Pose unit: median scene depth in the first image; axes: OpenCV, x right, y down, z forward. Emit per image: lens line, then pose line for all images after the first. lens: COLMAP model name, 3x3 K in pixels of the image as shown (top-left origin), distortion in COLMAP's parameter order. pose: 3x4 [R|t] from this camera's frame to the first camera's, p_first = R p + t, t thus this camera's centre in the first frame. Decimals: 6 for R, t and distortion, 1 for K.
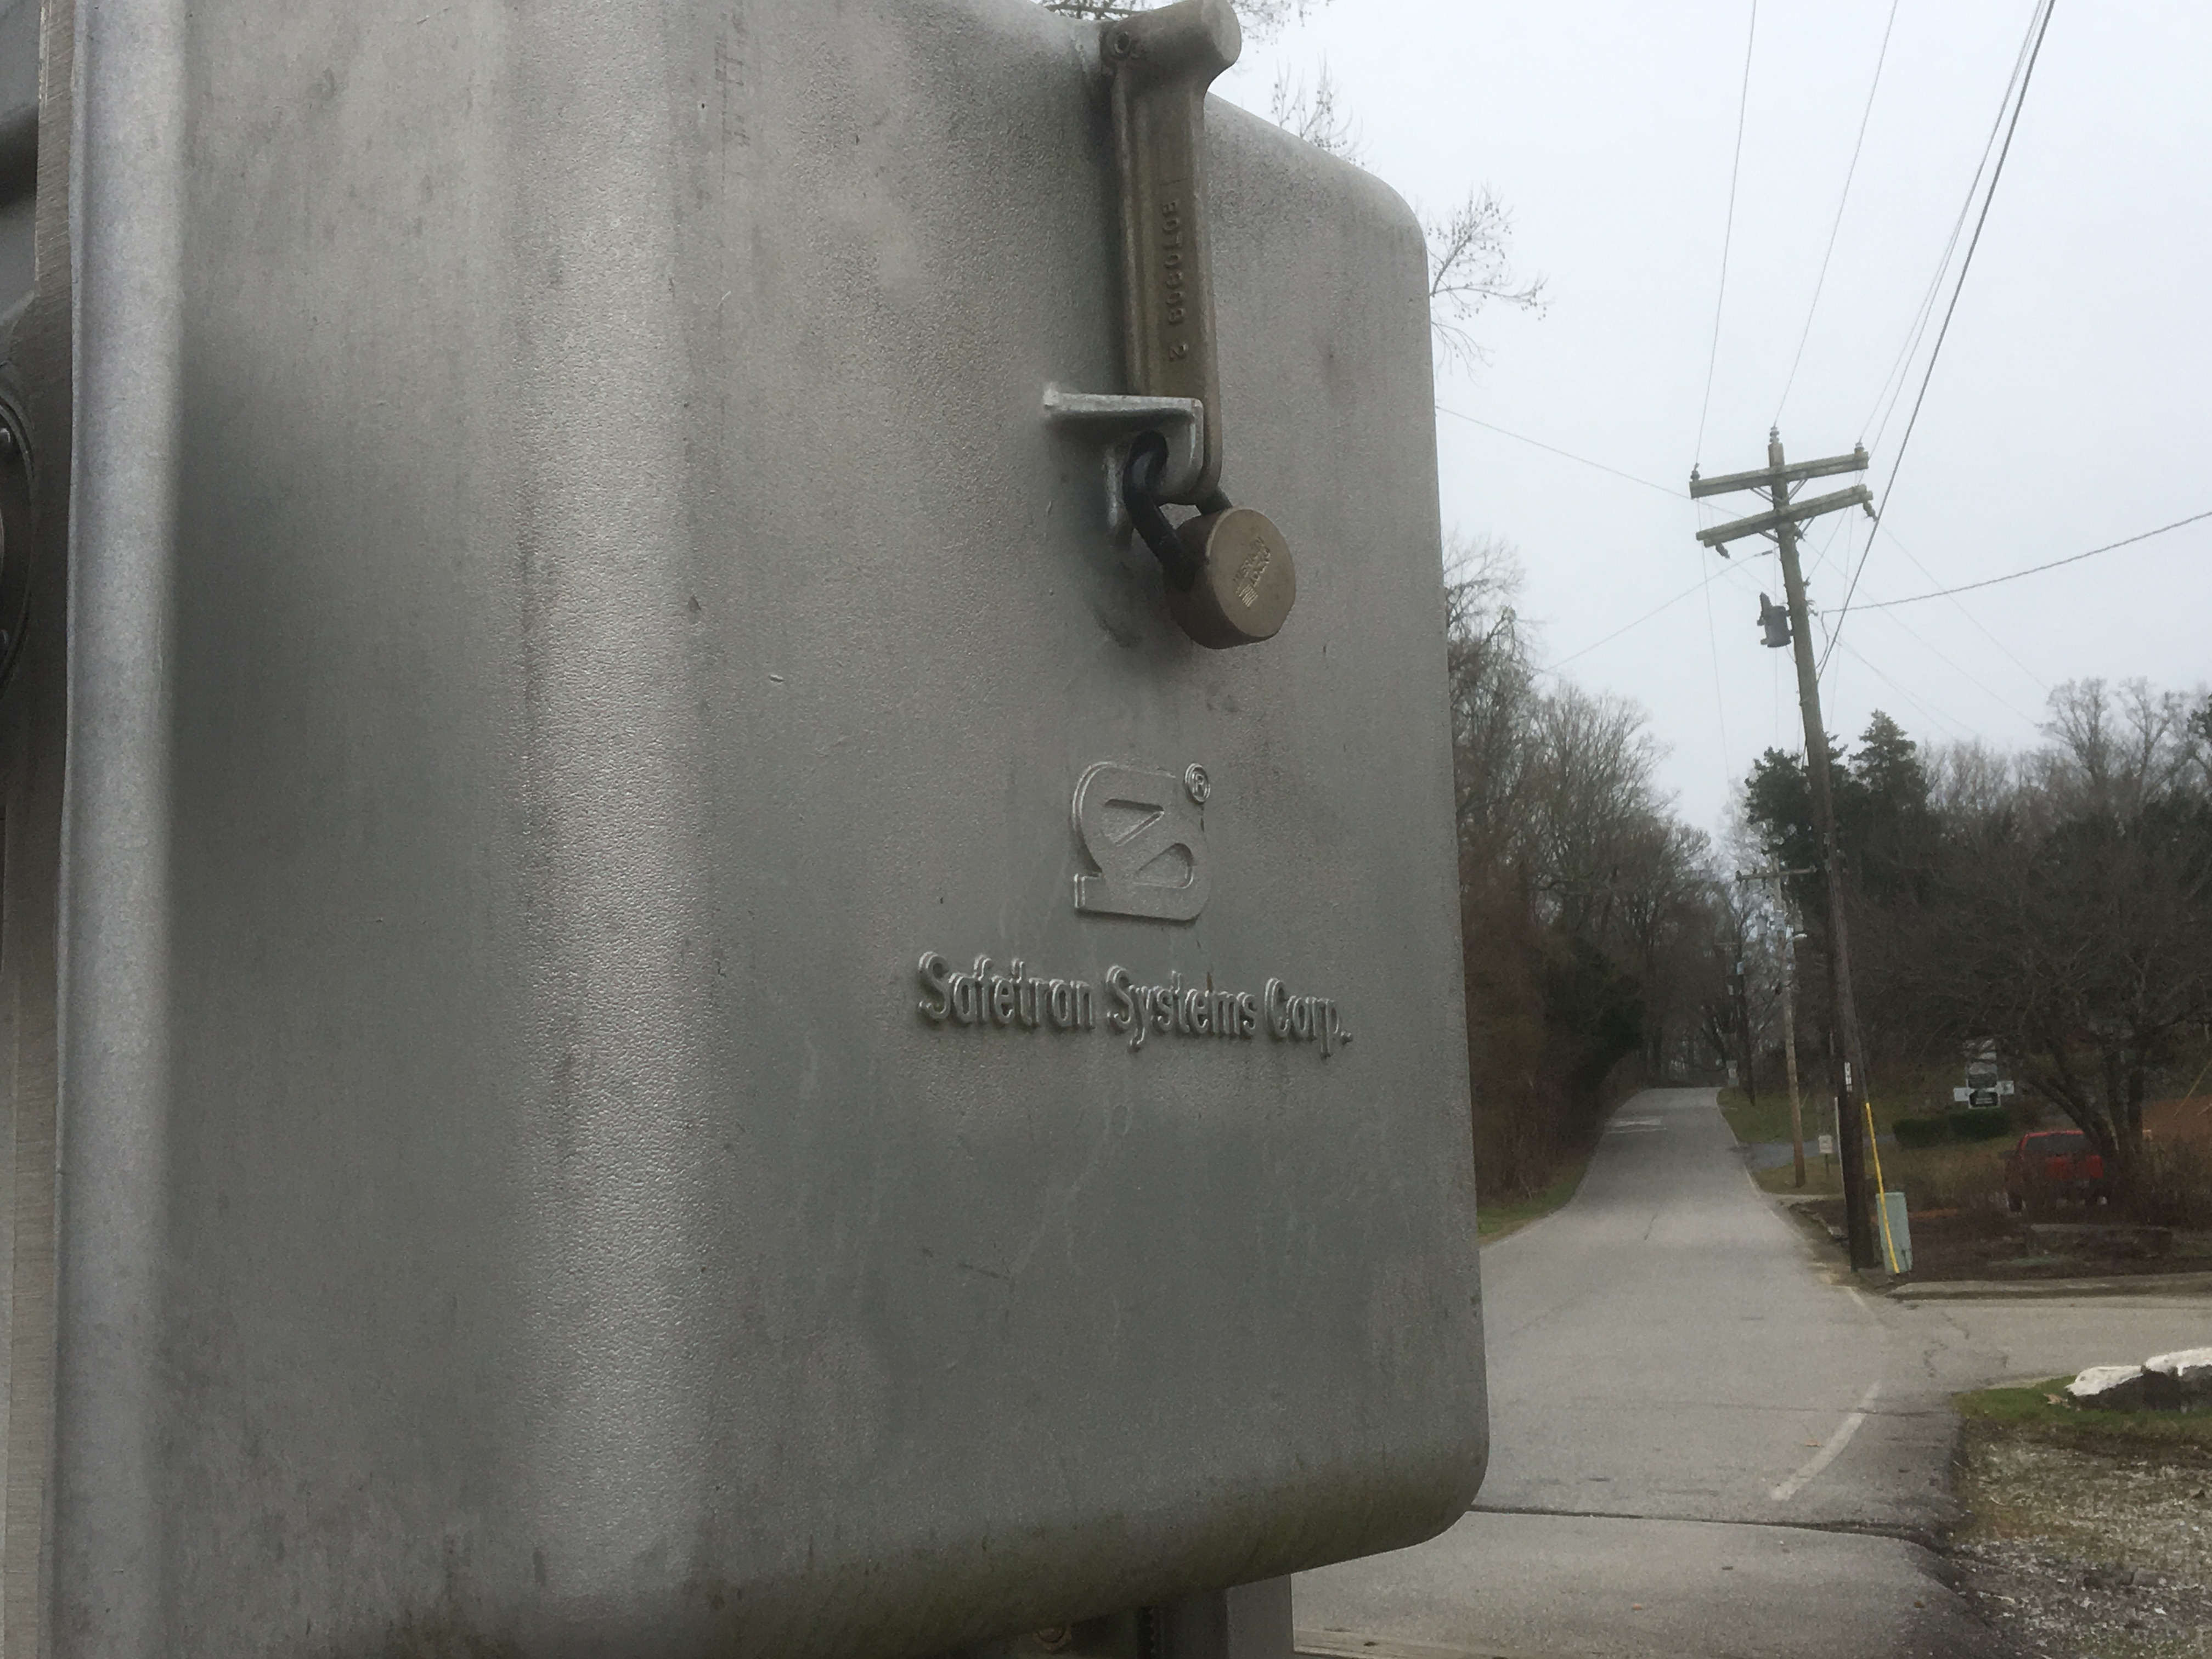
lens RADIAL K [[2685.6, 0, 1086.7], [0, 2685.6, 817.5], [0, 0, 1]] dist [0.088823, 0.000000]
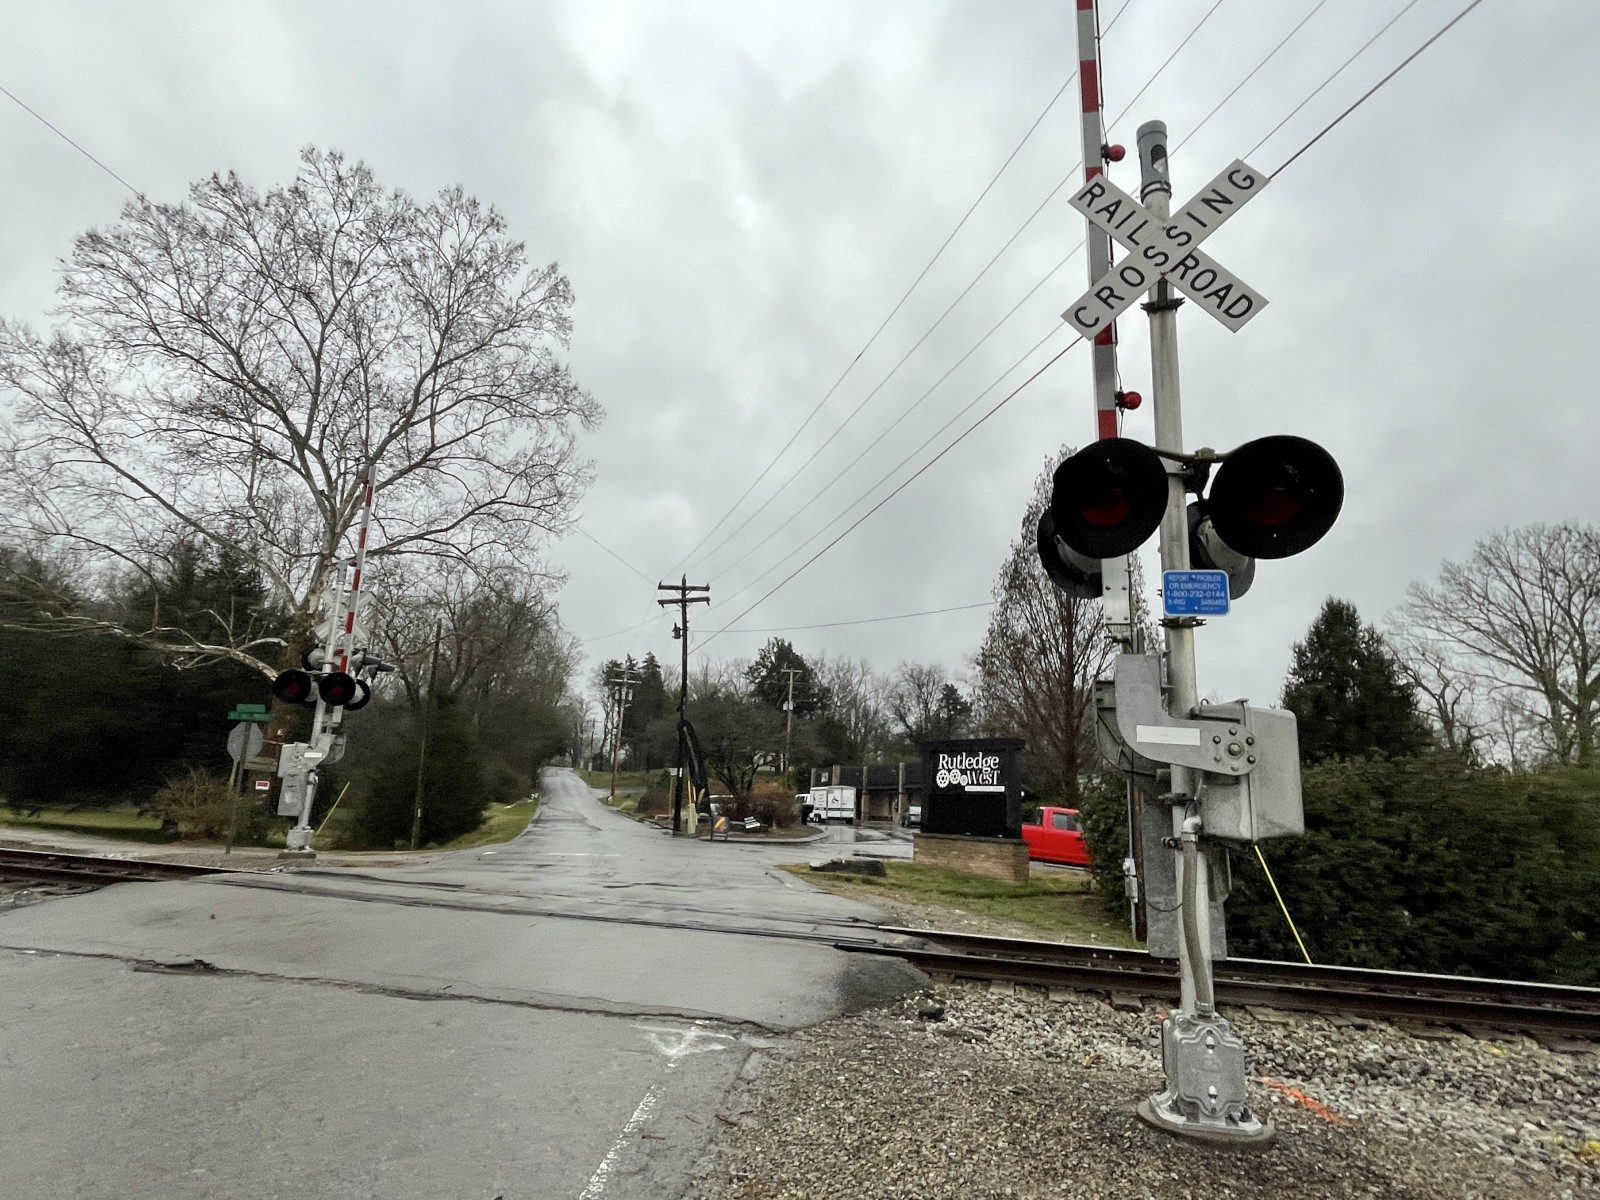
lens RADIAL K [[901.9, 0, 796.2], [0, 901.9, 610.3], [0, 0, 1]] dist [0.014569, 0.000809]
pose [[0.878517, 0.182274, 0.441571, -0.106712], [-0.148872, 0.982776, -0.109491, 0.001110], [-0.453923, 0.030453, 0.890521, -0.045116]]
